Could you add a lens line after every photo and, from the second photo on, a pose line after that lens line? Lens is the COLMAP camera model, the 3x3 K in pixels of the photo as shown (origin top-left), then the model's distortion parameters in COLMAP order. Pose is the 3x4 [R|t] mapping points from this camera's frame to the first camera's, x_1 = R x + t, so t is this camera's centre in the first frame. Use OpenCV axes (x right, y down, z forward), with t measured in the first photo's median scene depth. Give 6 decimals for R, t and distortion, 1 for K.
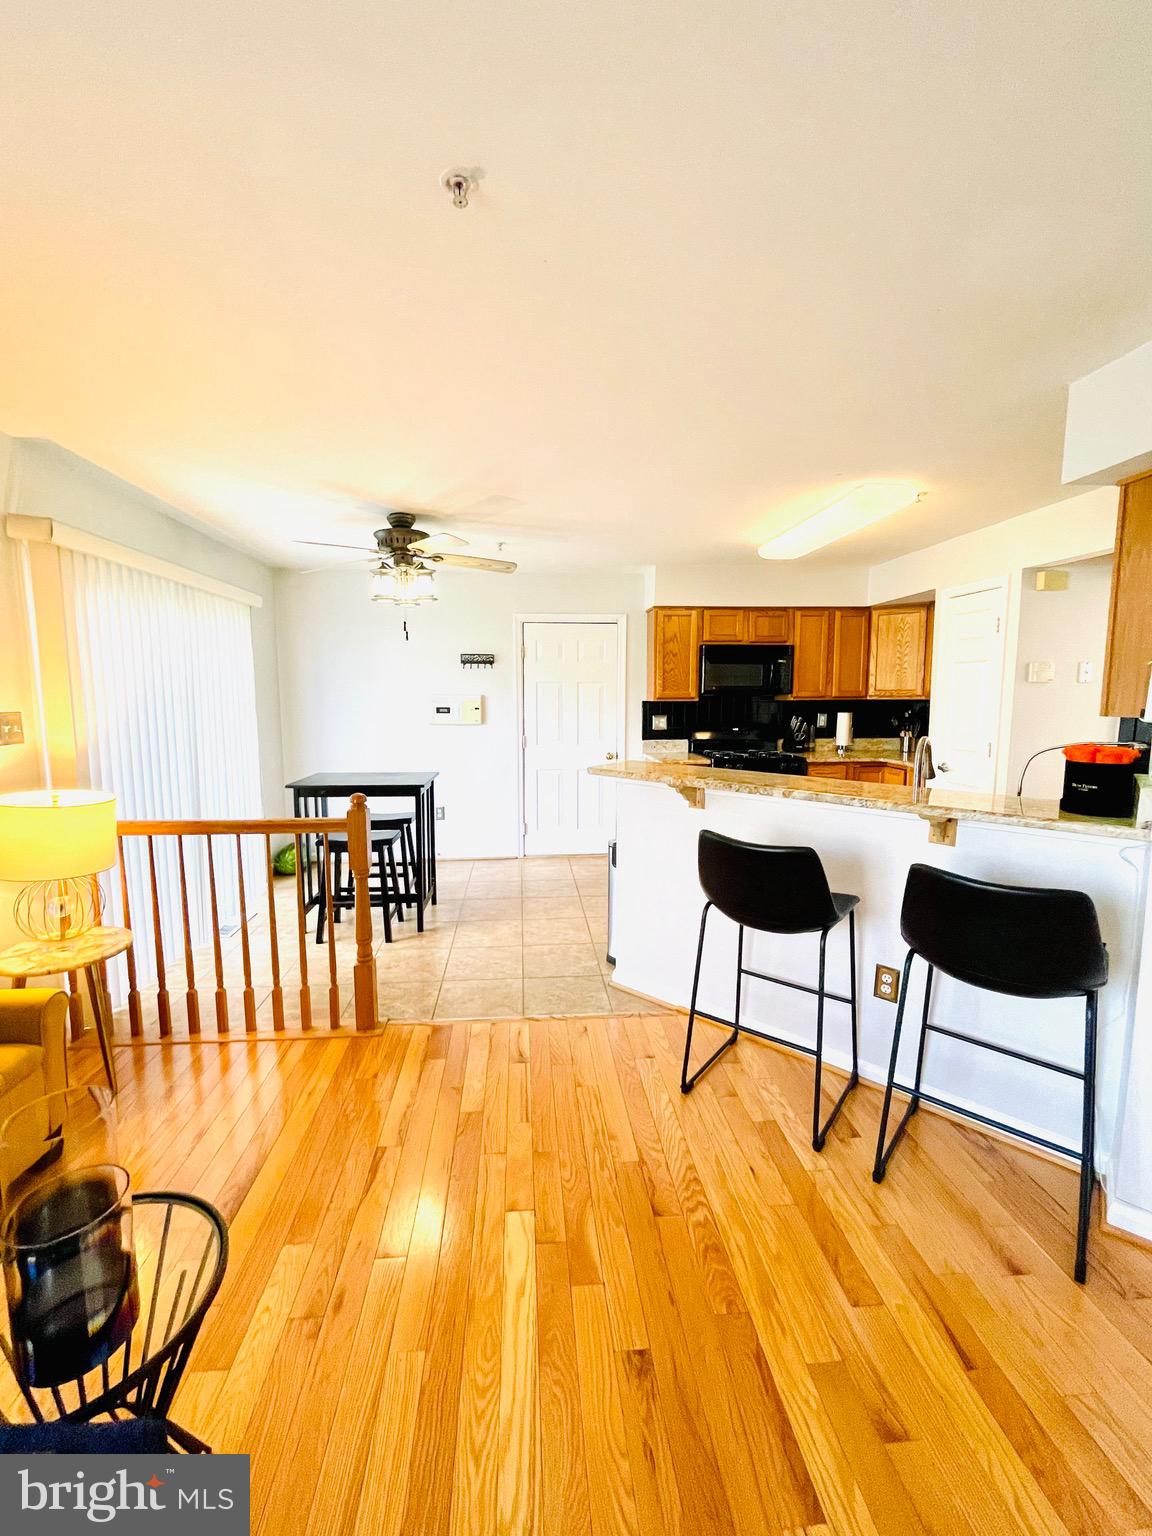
lens RADIAL K [[625.0, 0, 571.0], [0, 625.0, 762.8], [0, 0, 1]] dist [-0.002181, -0.000264]
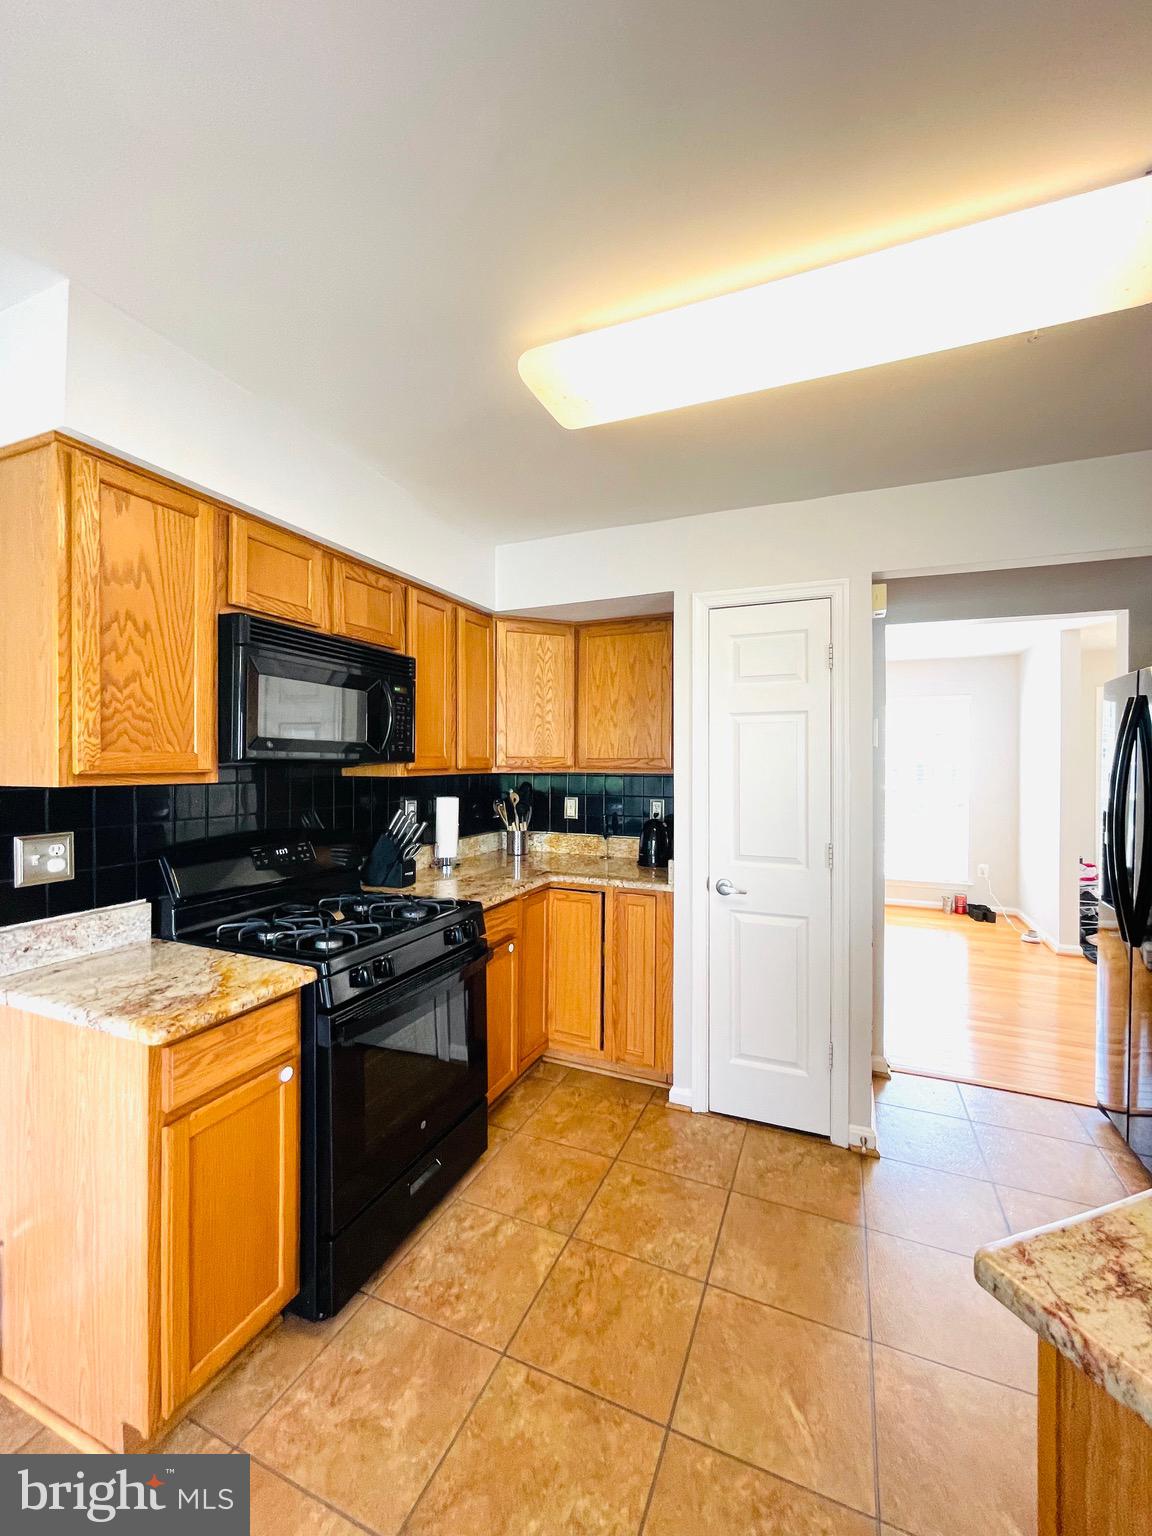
lens RADIAL K [[625.0, 0, 571.0], [0, 625.0, 762.8], [0, 0, 1]] dist [-0.002181, -0.000264]
pose [[0.469377, 0.003830, 0.882990, 0.001746], [0.088118, 0.994796, -0.051156, -0.076196], [-0.878590, 0.101819, 0.466596, 0.679262]]
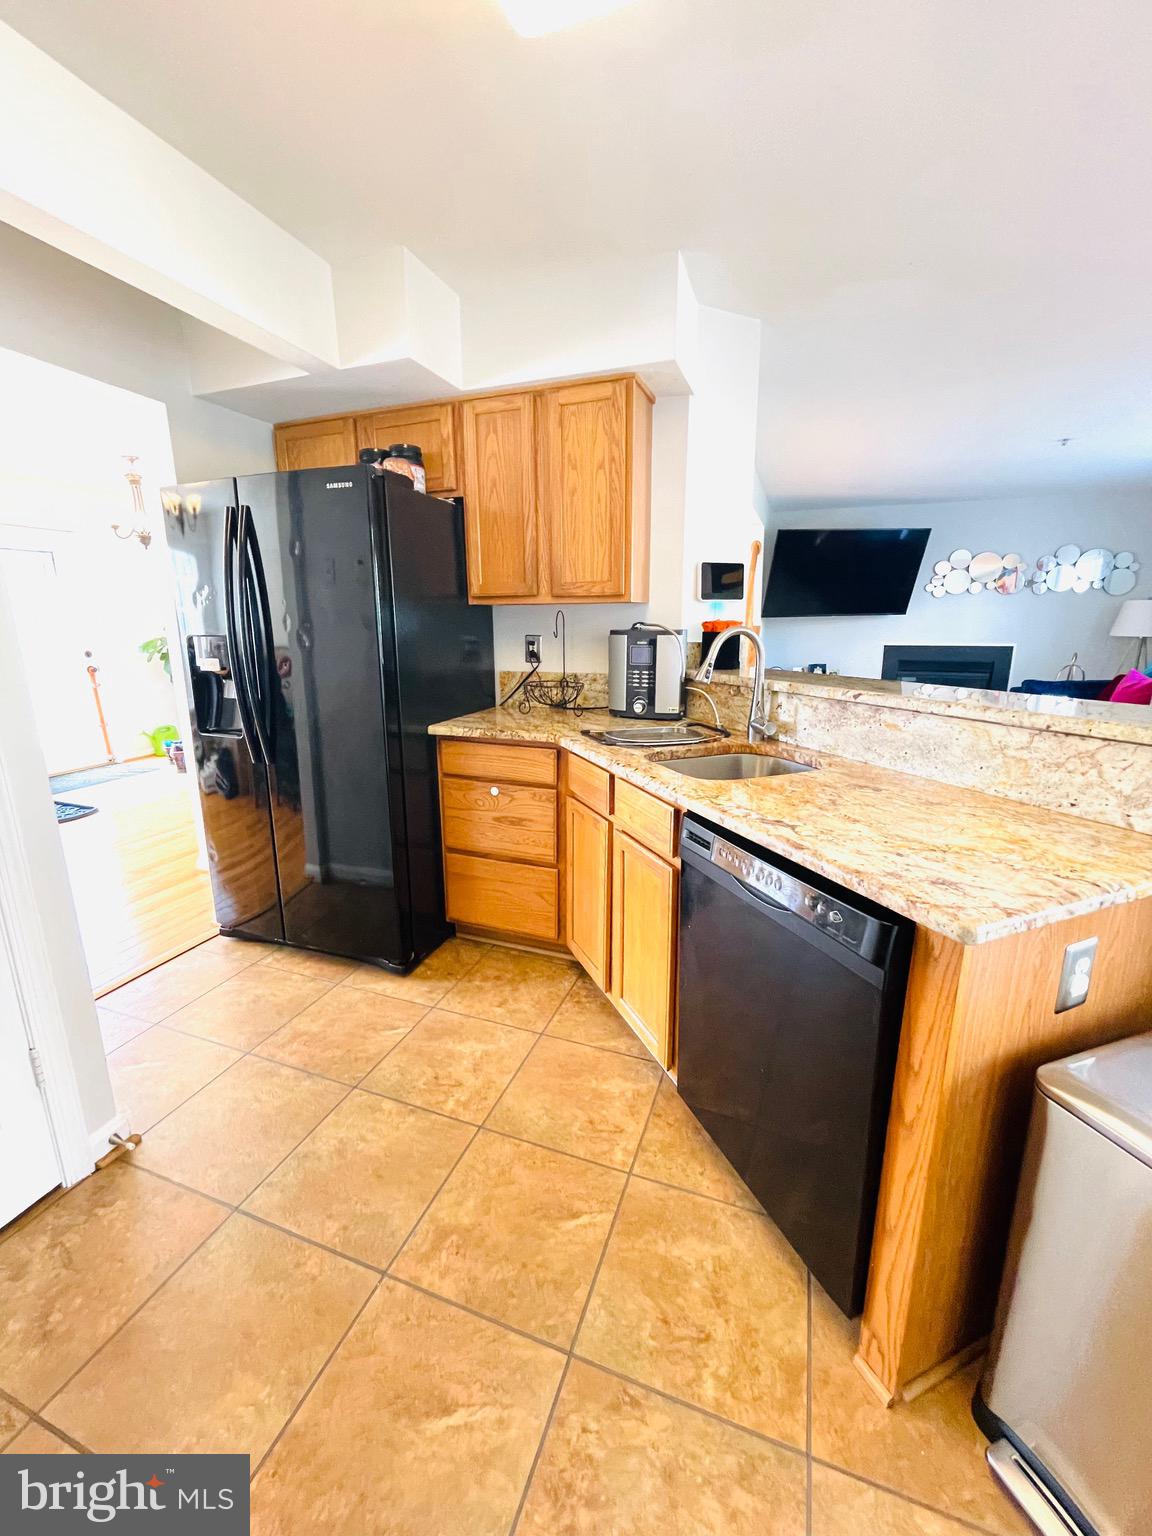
lens RADIAL K [[625.0, 0, 571.0], [0, 625.0, 762.8], [0, 0, 1]] dist [-0.002181, -0.000264]
pose [[-0.902827, -0.088269, 0.420847, 0.182502], [0.056093, 0.946166, 0.318784, -0.068566], [-0.426330, 0.311413, -0.849273, 0.836137]]
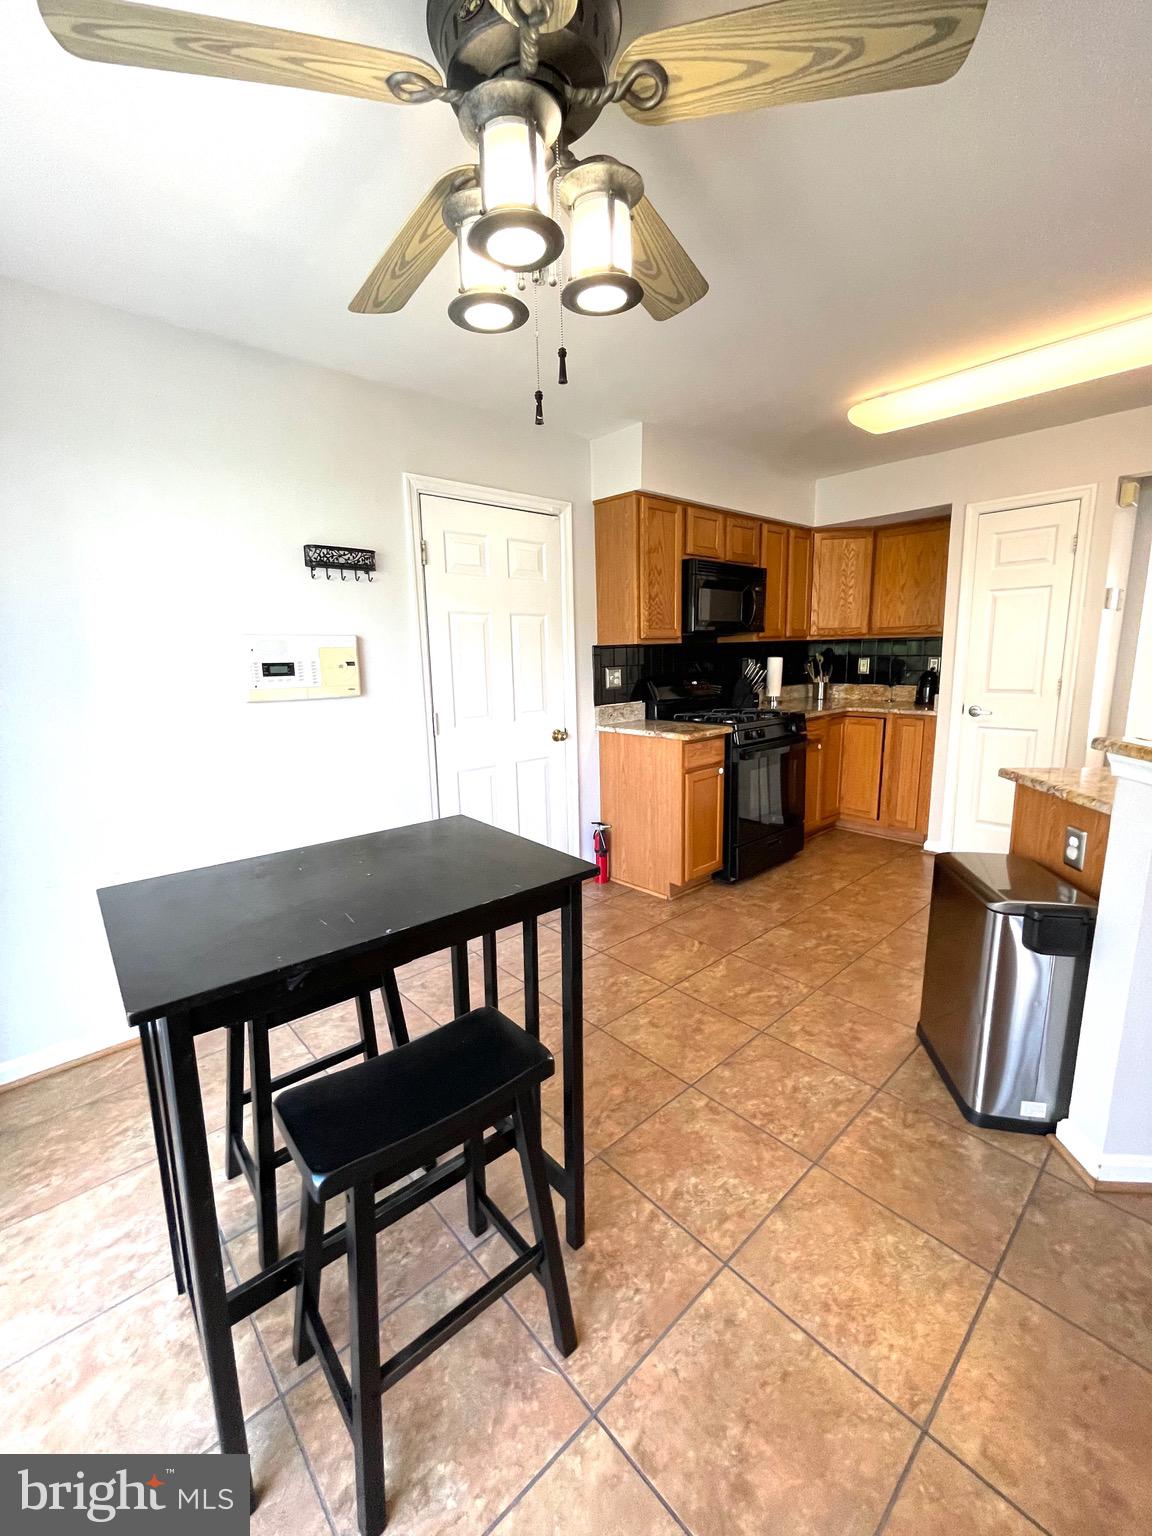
lens RADIAL K [[625.0, 0, 571.0], [0, 625.0, 762.8], [0, 0, 1]] dist [-0.002181, -0.000264]
pose [[0.793981, -0.122457, 0.595482, -0.317413], [0.085625, 0.992265, 0.089886, -0.039881], [-0.601883, -0.020380, 0.798324, 0.517160]]
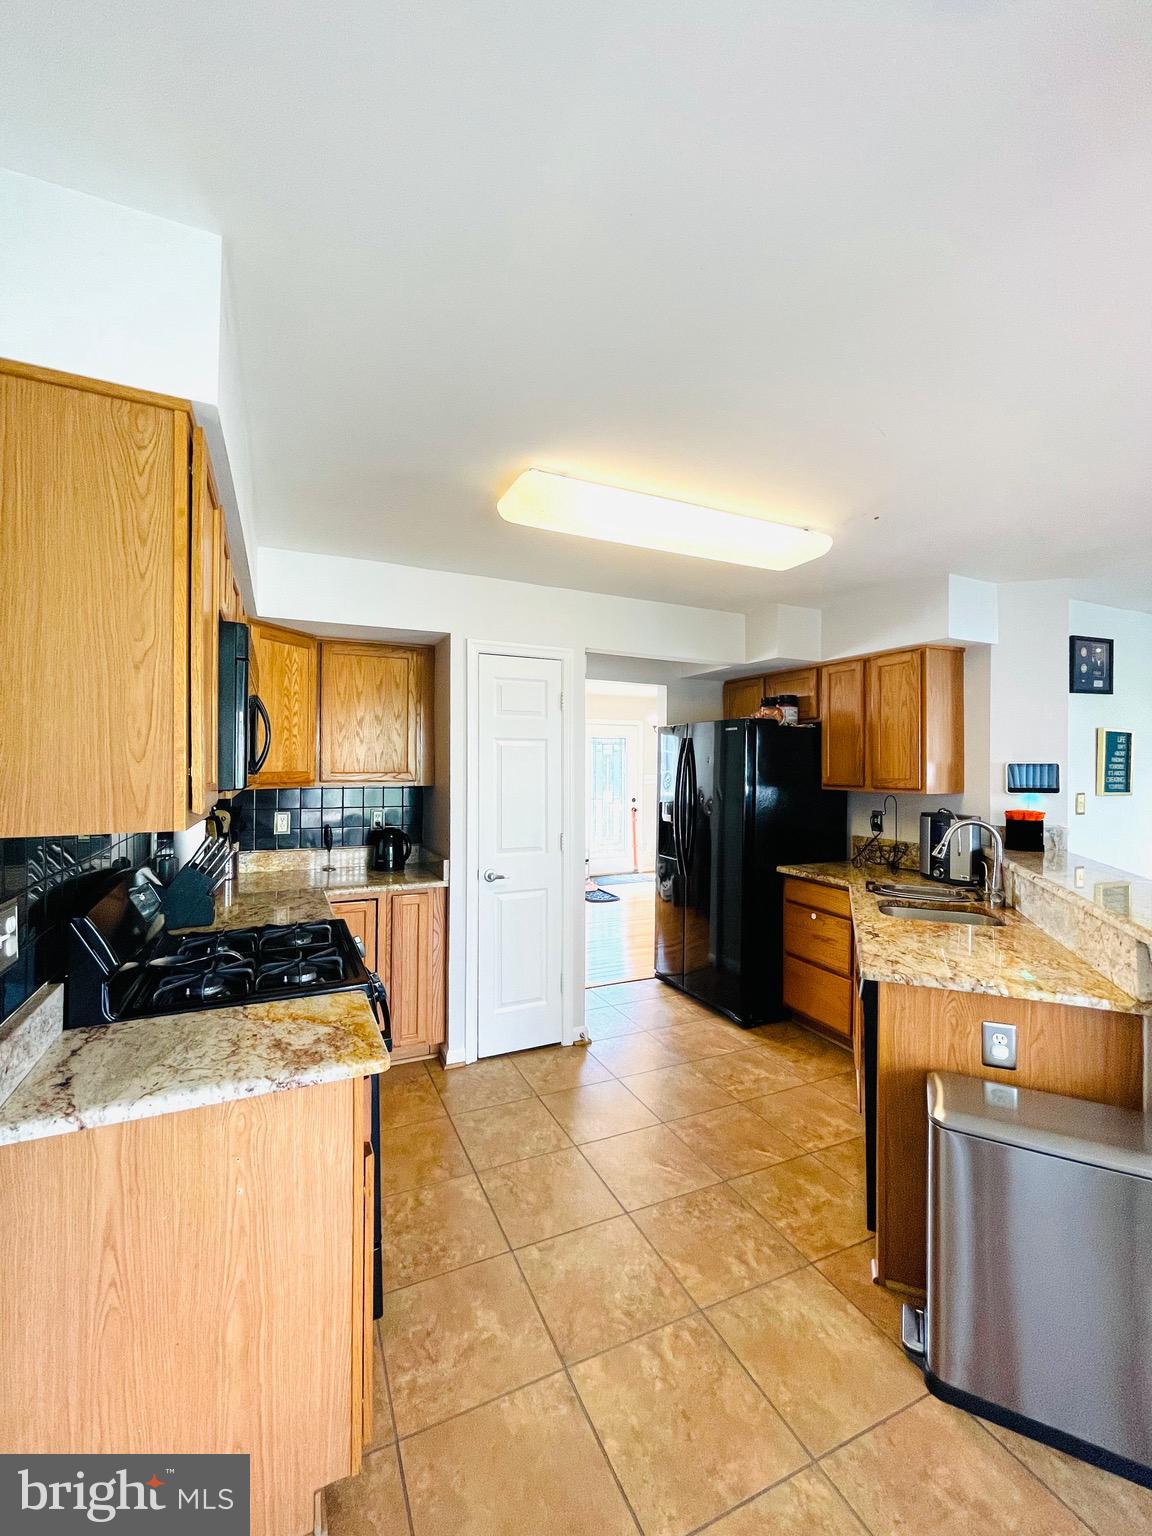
lens RADIAL K [[625.0, 0, 571.0], [0, 625.0, 762.8], [0, 0, 1]] dist [-0.002181, -0.000264]
pose [[-0.339553, 0.004035, 0.940578, -0.115661], [0.095971, 0.994920, 0.030378, -0.115439], [-0.935678, 0.100583, -0.338215, 0.932850]]
